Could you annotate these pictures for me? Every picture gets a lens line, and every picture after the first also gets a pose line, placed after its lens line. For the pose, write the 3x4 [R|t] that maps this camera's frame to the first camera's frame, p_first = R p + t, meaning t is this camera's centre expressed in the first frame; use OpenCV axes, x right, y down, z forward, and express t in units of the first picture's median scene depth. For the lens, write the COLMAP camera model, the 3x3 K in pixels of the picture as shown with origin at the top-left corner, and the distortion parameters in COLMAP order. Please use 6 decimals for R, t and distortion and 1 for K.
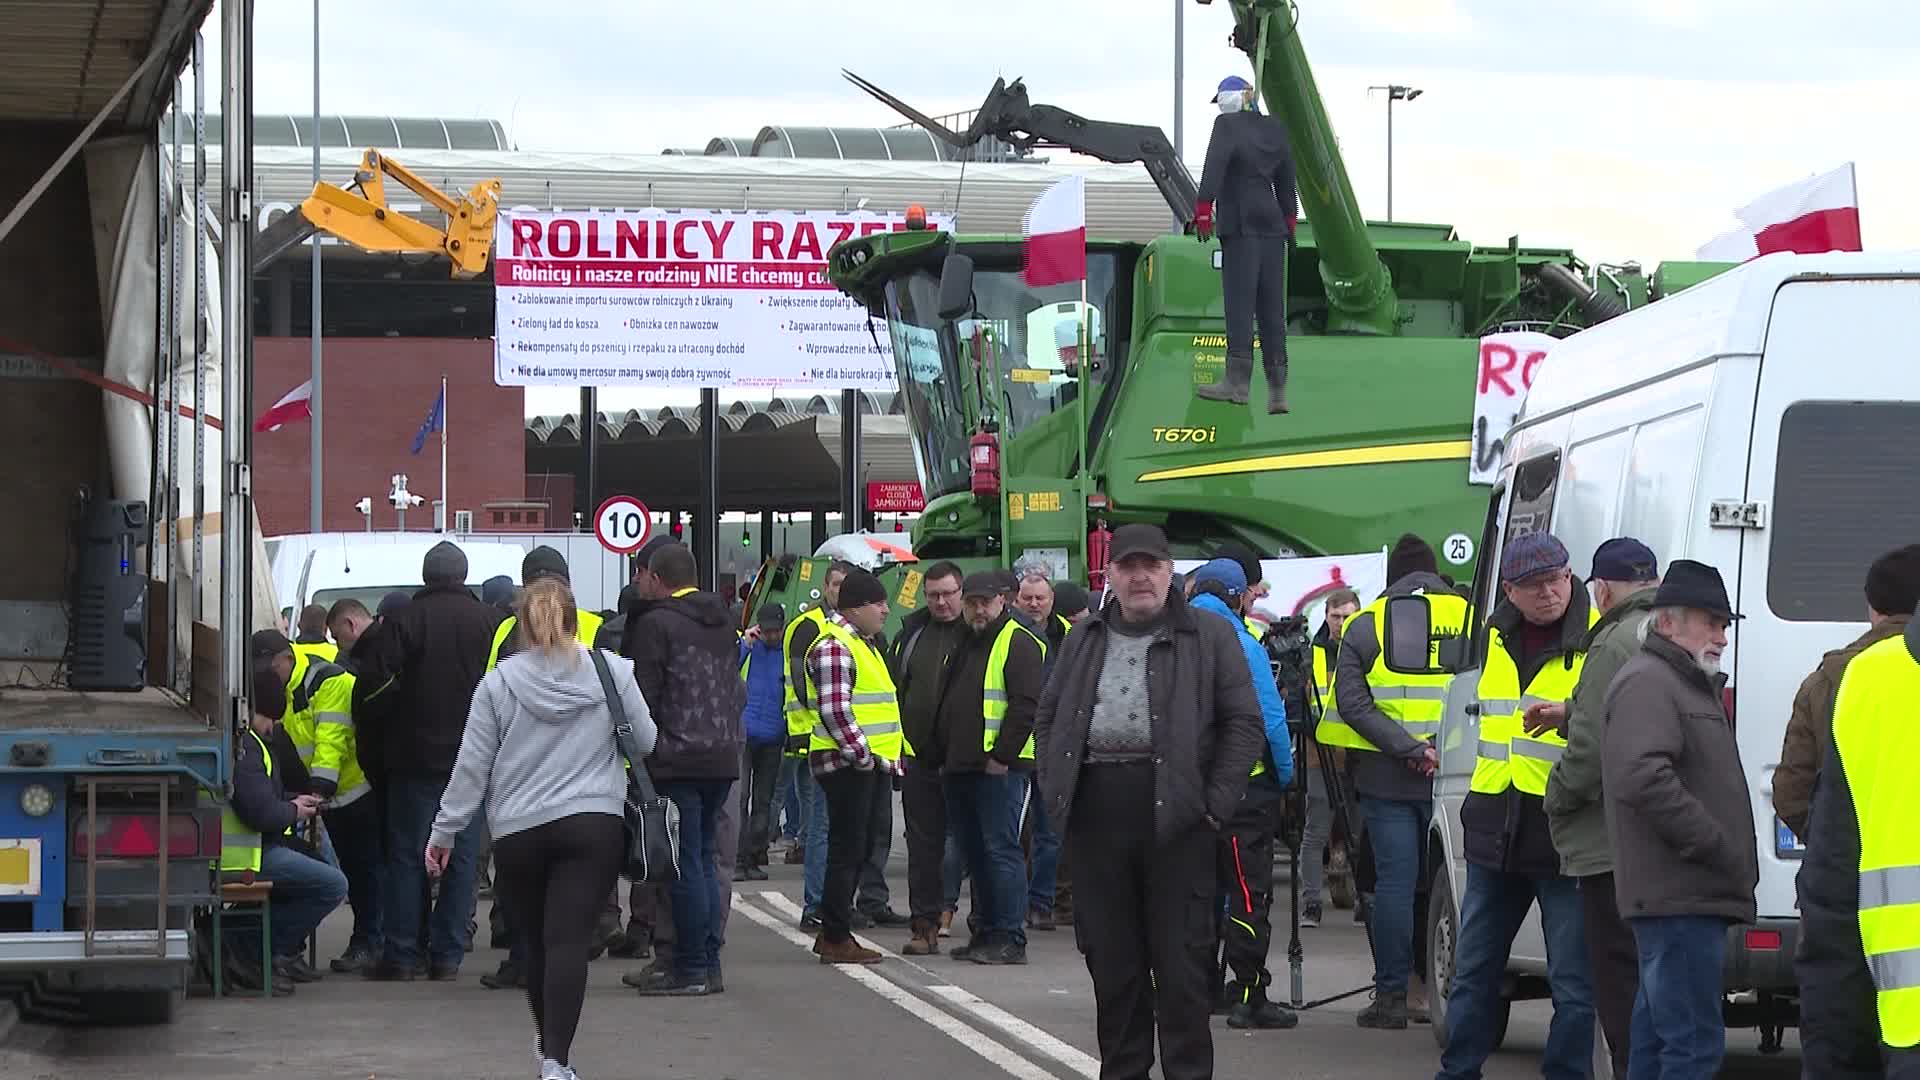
lens RADIAL K [[5166.7, 0, 960.0], [0, 5166.7, 540.0], [0, 0, 1]] dist [0.552396, -0.202927]
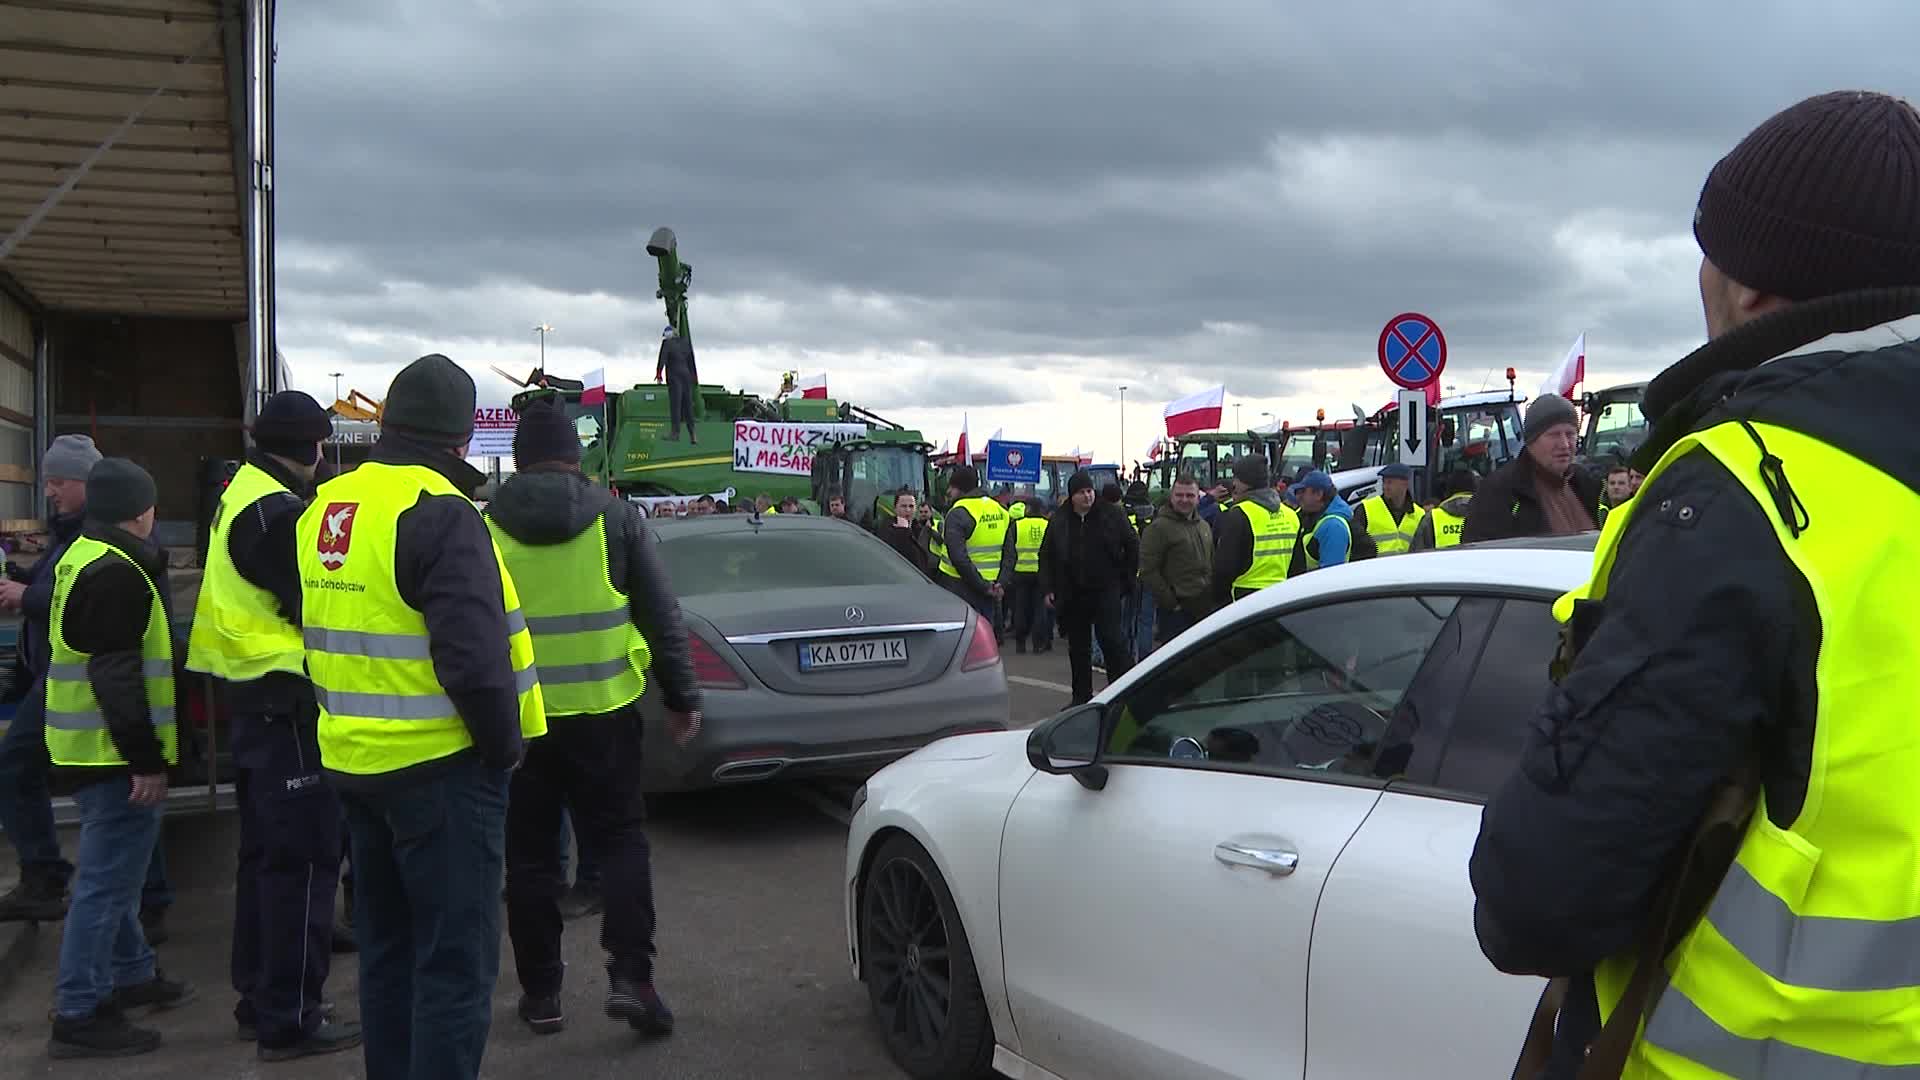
lens RADIAL K [[5166.7, 0, 960.0], [0, 5166.7, 540.0], [0, 0, 1]] dist [0.552396, -0.202927]
pose [[0.999905, -0.013552, -0.002491, 0.236282], [0.013598, 0.999714, 0.019698, -0.028083], [0.002223, -0.019730, 0.999803, -1.986173]]
